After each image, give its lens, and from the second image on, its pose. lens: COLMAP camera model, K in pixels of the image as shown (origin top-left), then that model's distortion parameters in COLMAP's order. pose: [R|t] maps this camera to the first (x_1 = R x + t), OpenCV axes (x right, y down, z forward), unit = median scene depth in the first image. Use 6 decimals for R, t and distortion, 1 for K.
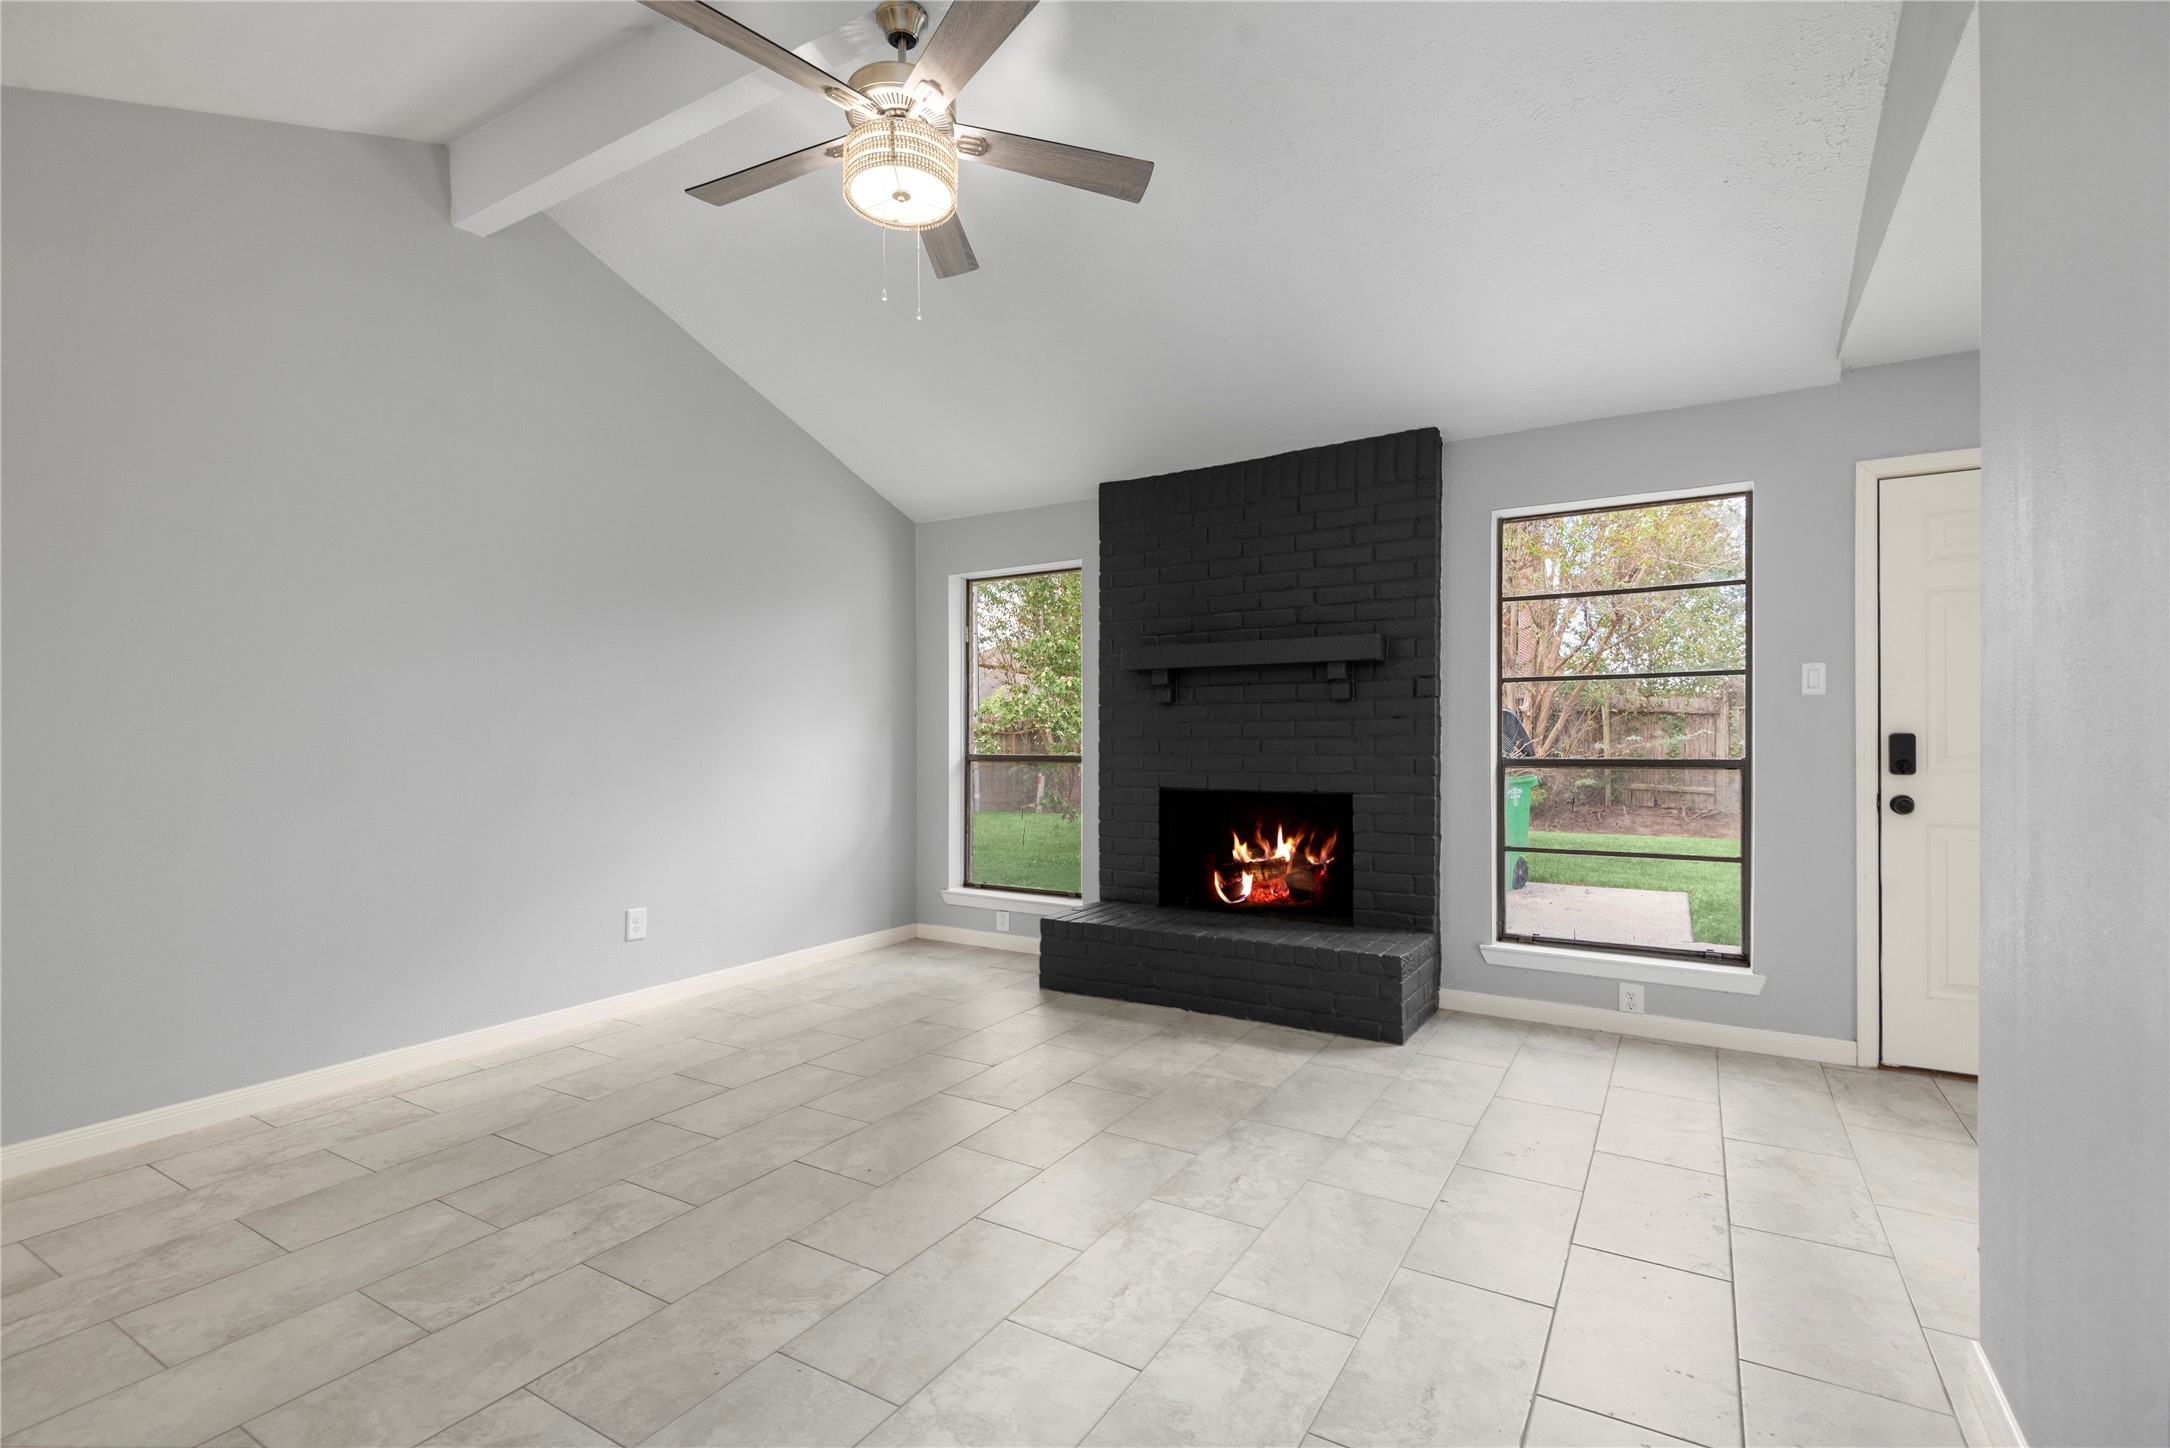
lens RADIAL K [[978.6, 0, 1082.4], [0, 978.6, 735.5], [0, 0, 1]] dist [0.026622, -0.014043]
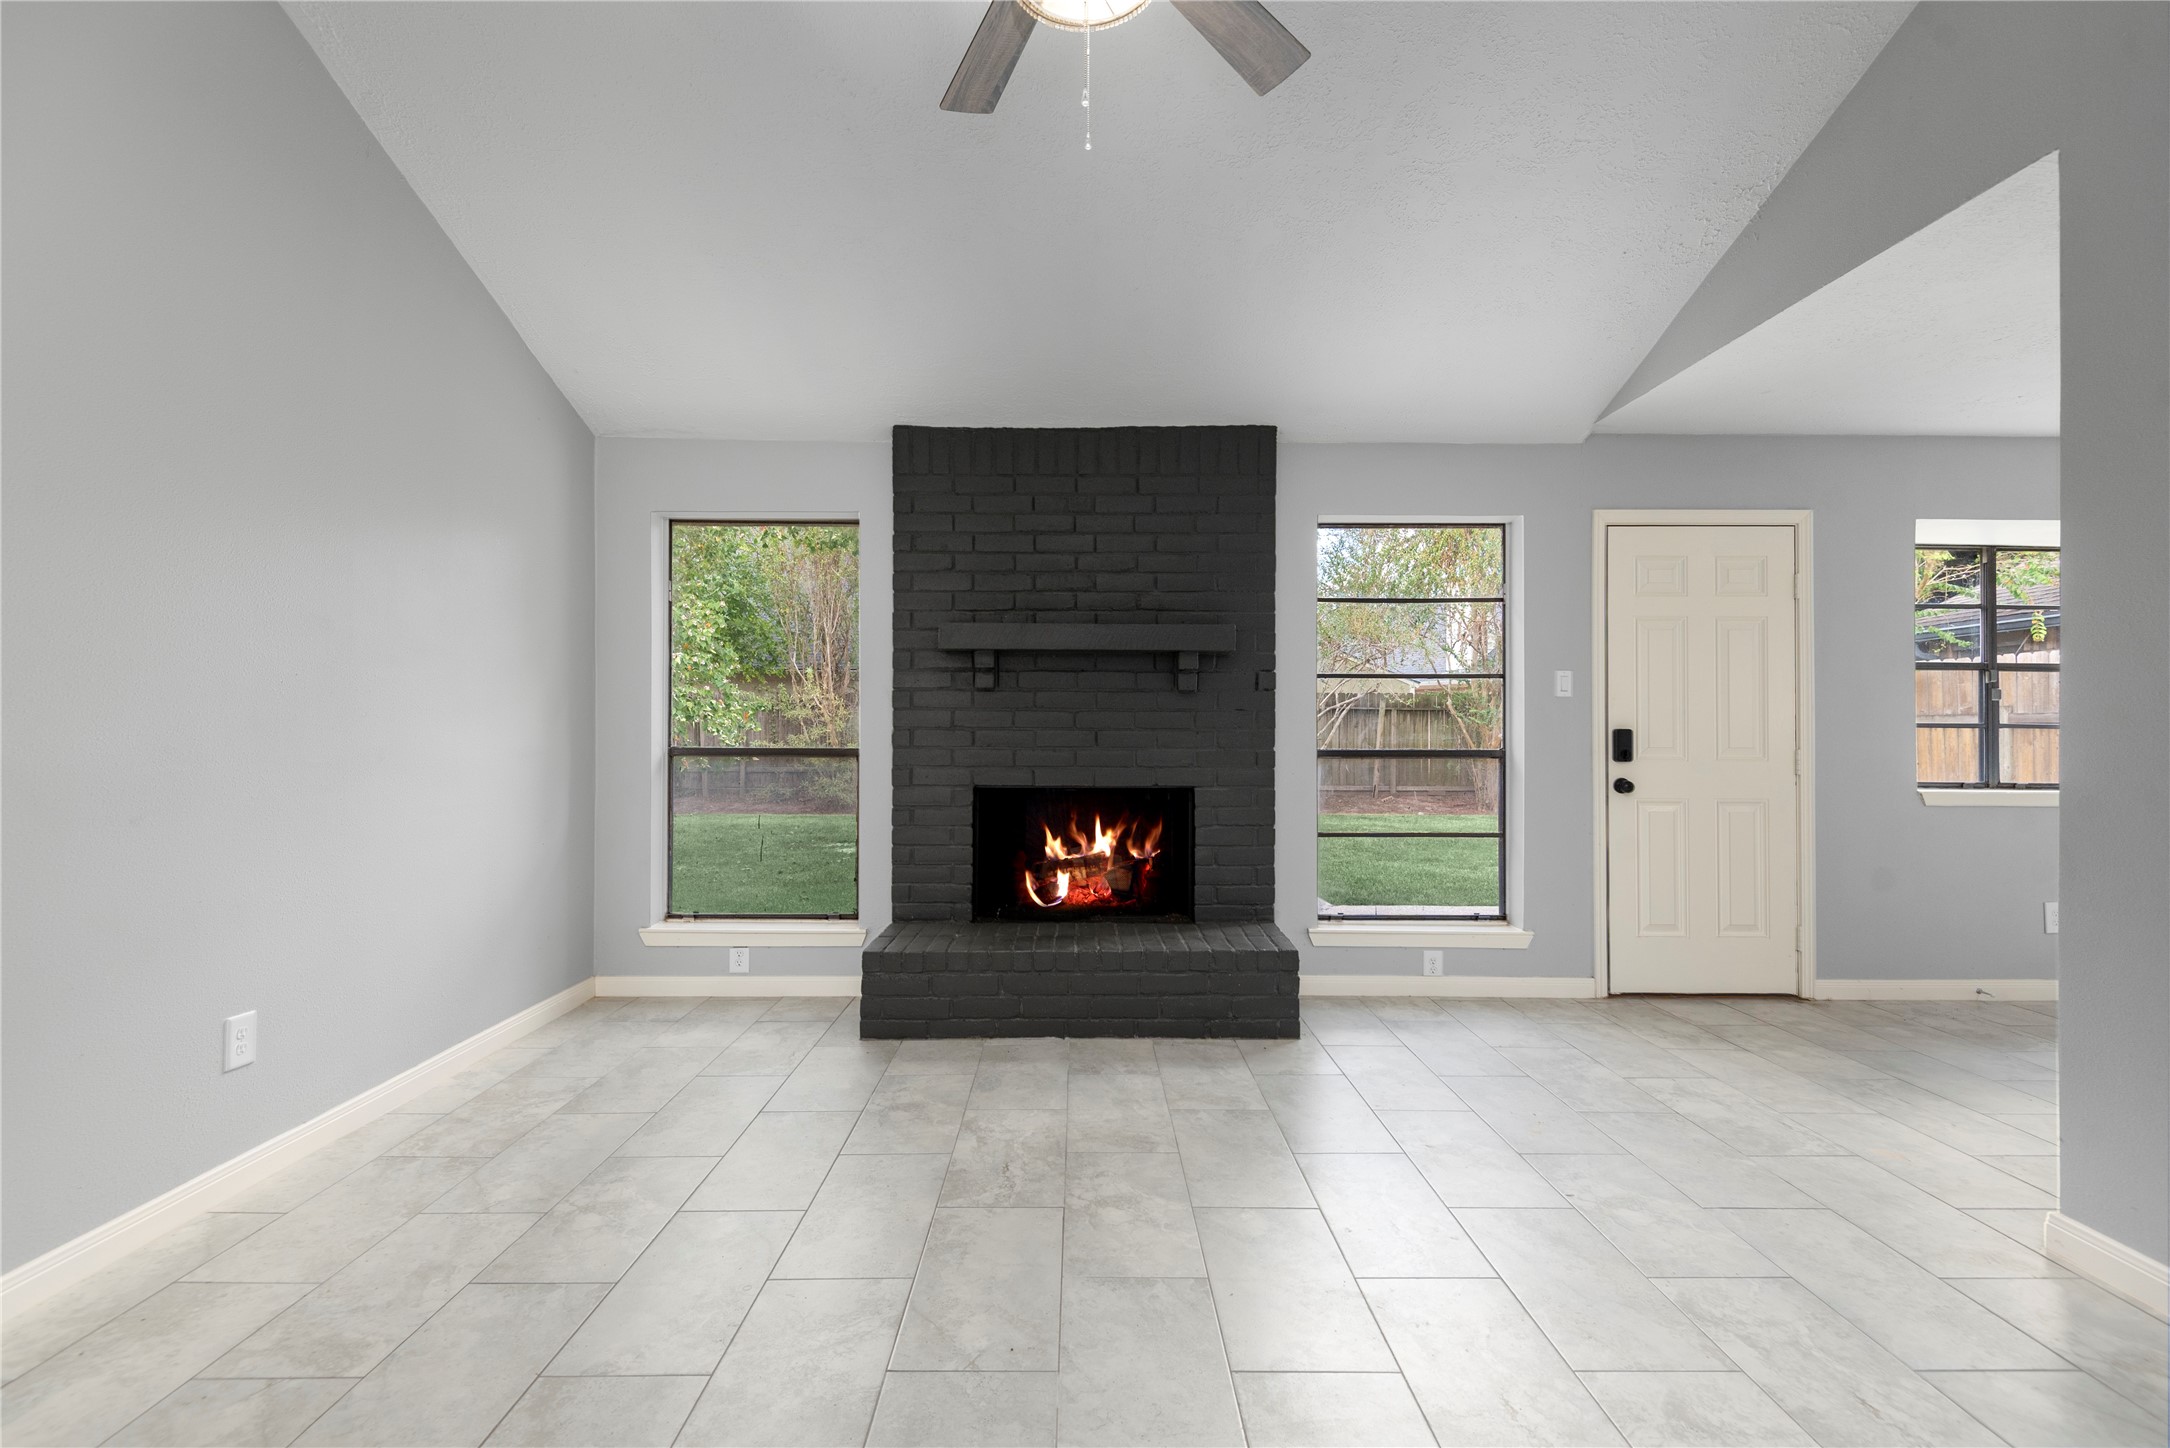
lens RADIAL K [[978.6, 0, 1082.4], [0, 978.6, 724.3], [0, 0, 1]] dist [0.026622, -0.014043]
pose [[0.851571, 0.008709, 0.524166, -0.405617], [-0.007633, 0.999962, -0.004214, 0.002245], [-0.524183, -0.000412, 0.851606, 0.283390]]
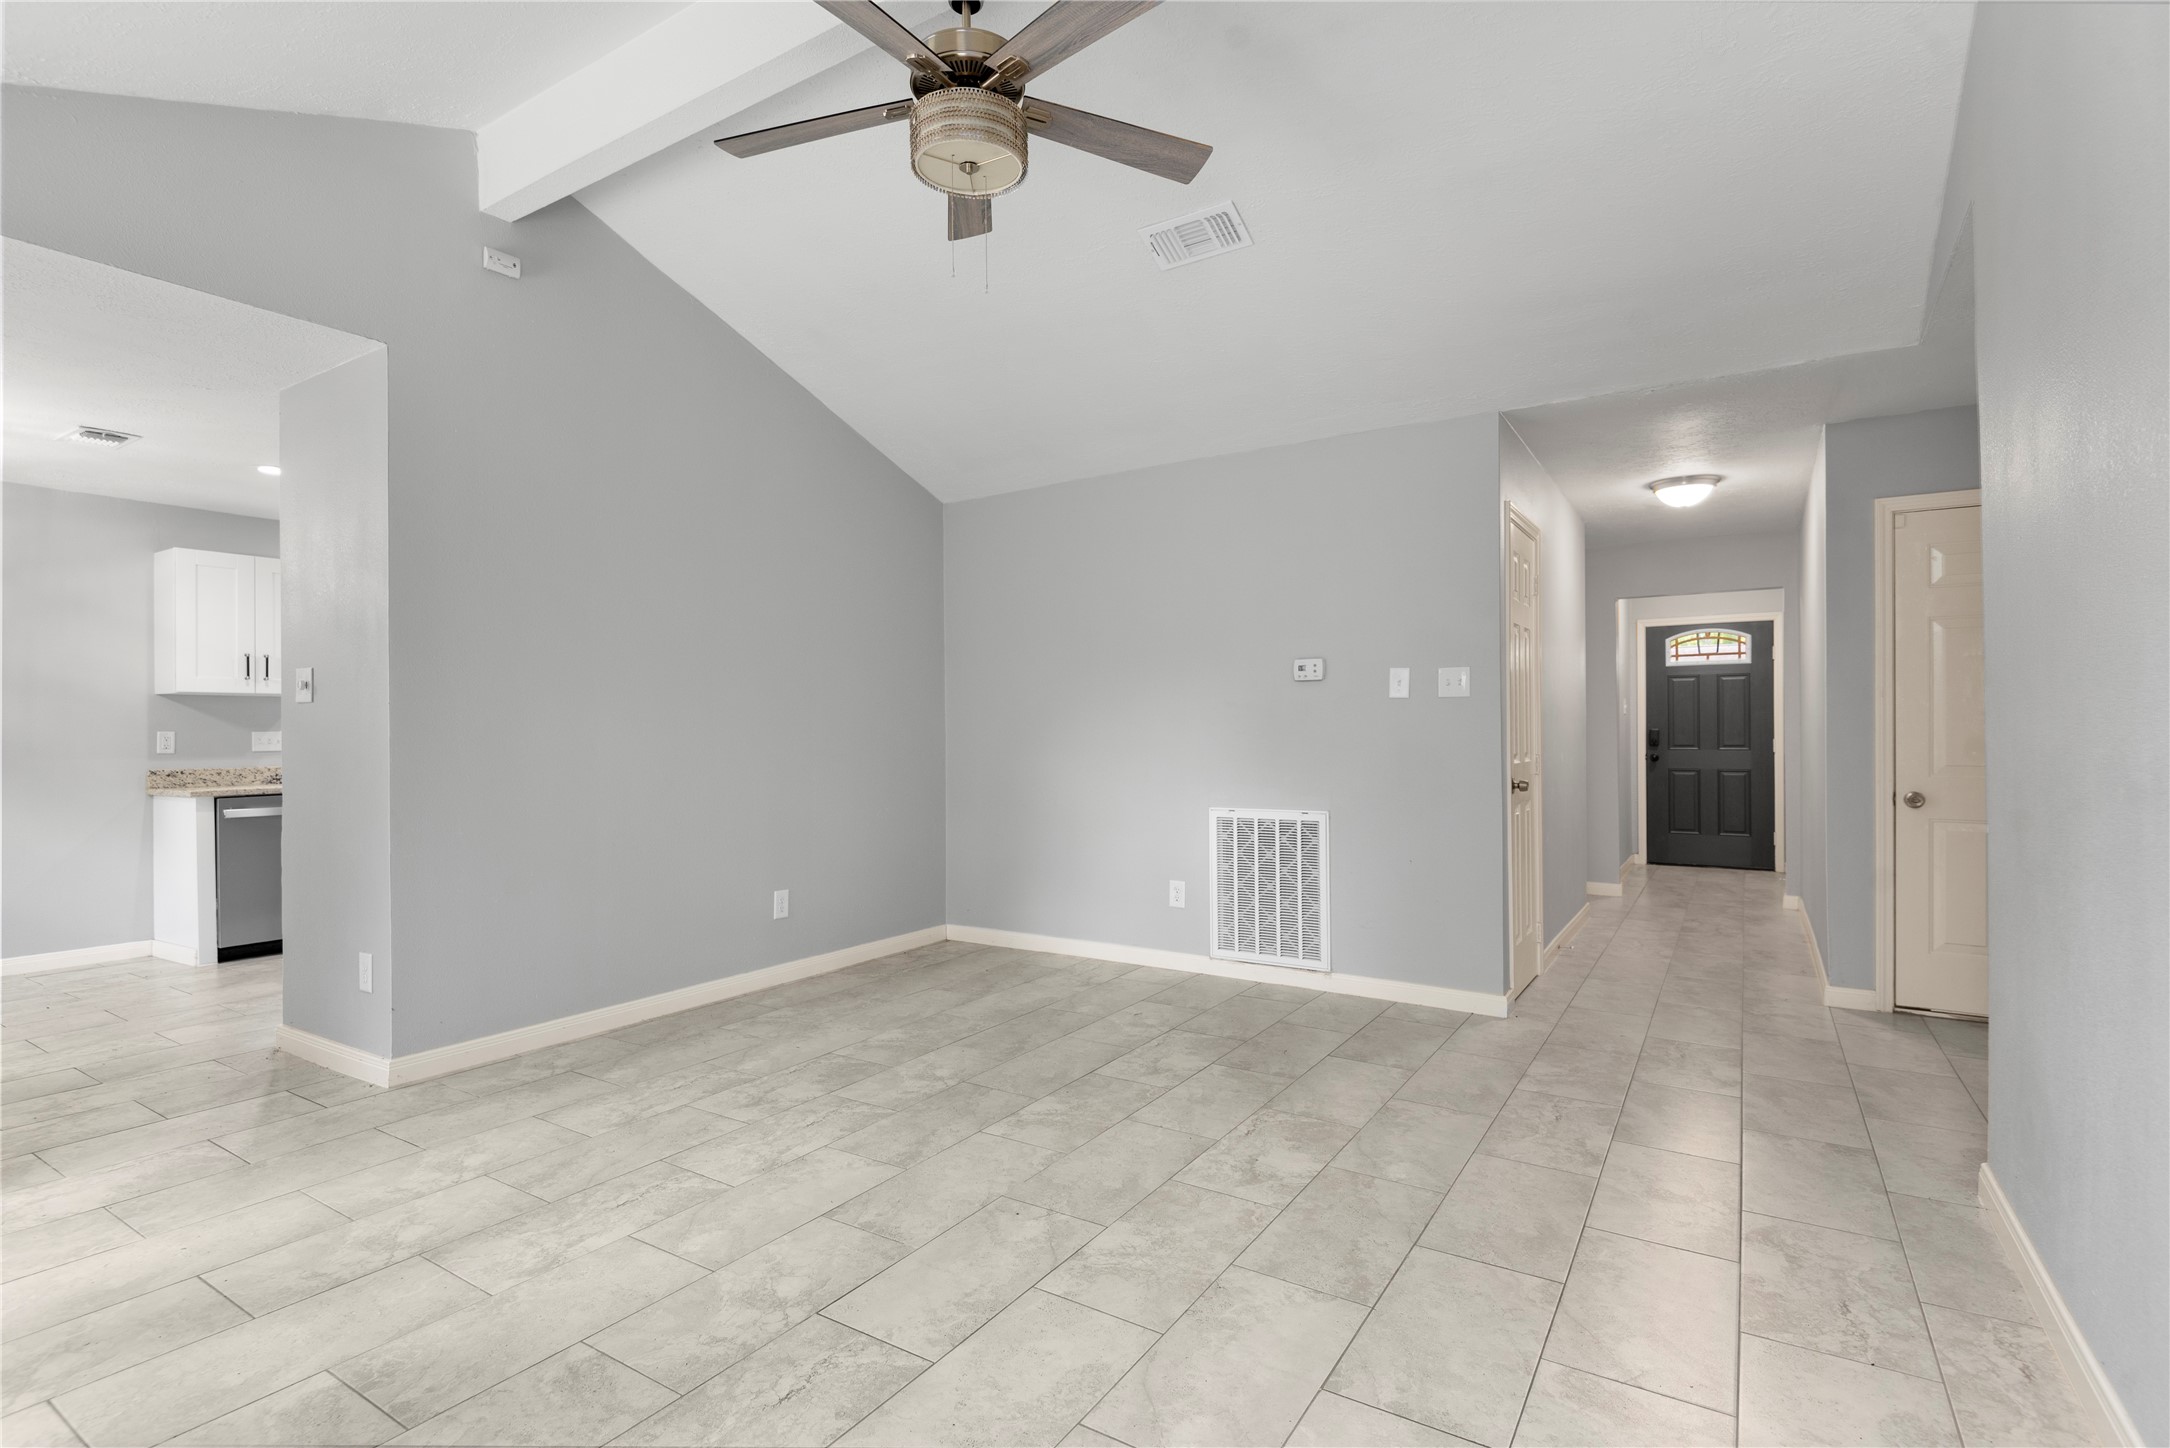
lens RADIAL K [[1045.9, 0, 1078.3], [0, 1045.9, 722.0], [0, 0, 1]] dist [0.012988, -0.000764]
pose [[-0.999586, 0.009747, 0.027053, -0.226365], [0.009330, 0.999837, -0.015484, 0.007608], [-0.027200, -0.015225, -0.999514, 1.461486]]
